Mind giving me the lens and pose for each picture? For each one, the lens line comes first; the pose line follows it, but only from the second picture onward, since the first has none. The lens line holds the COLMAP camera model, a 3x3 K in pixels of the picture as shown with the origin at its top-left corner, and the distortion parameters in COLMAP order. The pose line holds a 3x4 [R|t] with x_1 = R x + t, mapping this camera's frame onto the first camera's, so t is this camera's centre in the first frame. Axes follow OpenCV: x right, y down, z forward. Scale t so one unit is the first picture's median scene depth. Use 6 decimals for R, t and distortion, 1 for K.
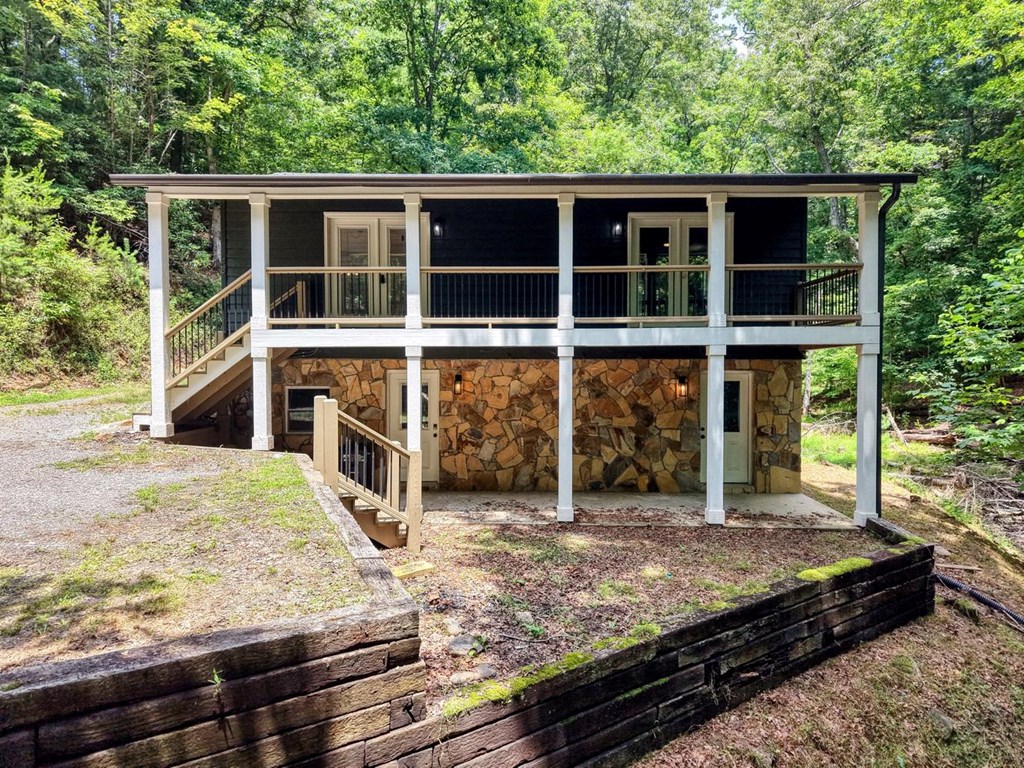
lens RADIAL K [[688.2, 0, 511.9], [0, 688.2, 385.1], [0, 0, 1]] dist [0.081895, -0.005134]
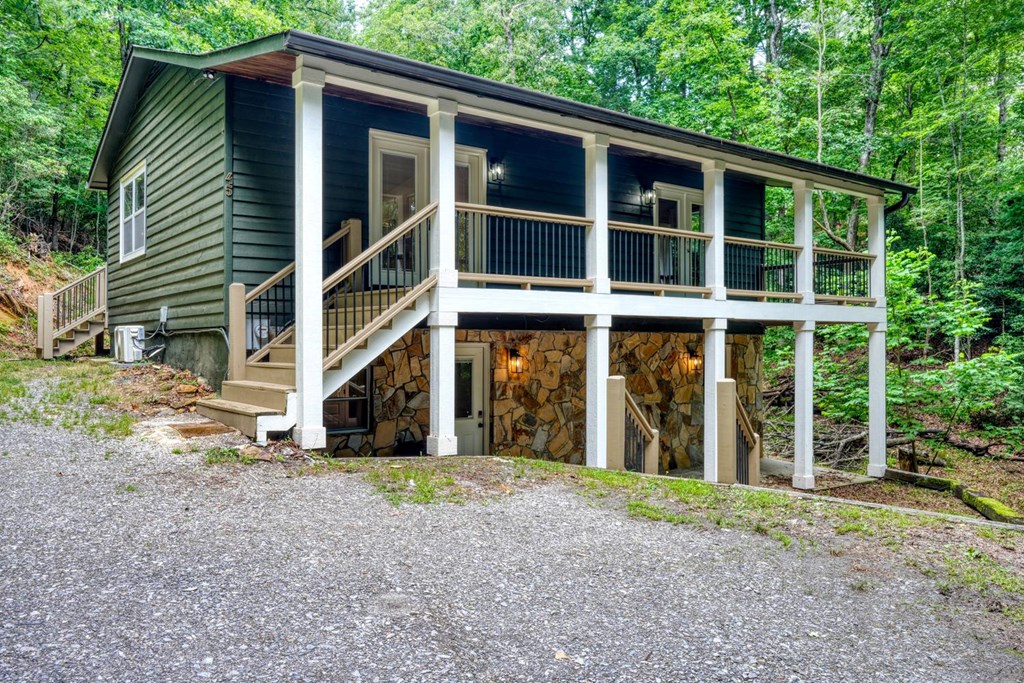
lens RADIAL K [[788.9, 0, 513.7], [0, 788.9, 338.6], [0, 0, 1]] dist [-0.016220, 0.002699]
pose [[0.792082, 0.006031, 0.610384, -0.648435], [0.007786, 0.999770, -0.019982, -0.008471], [-0.610365, 0.020580, 0.791853, 0.258325]]
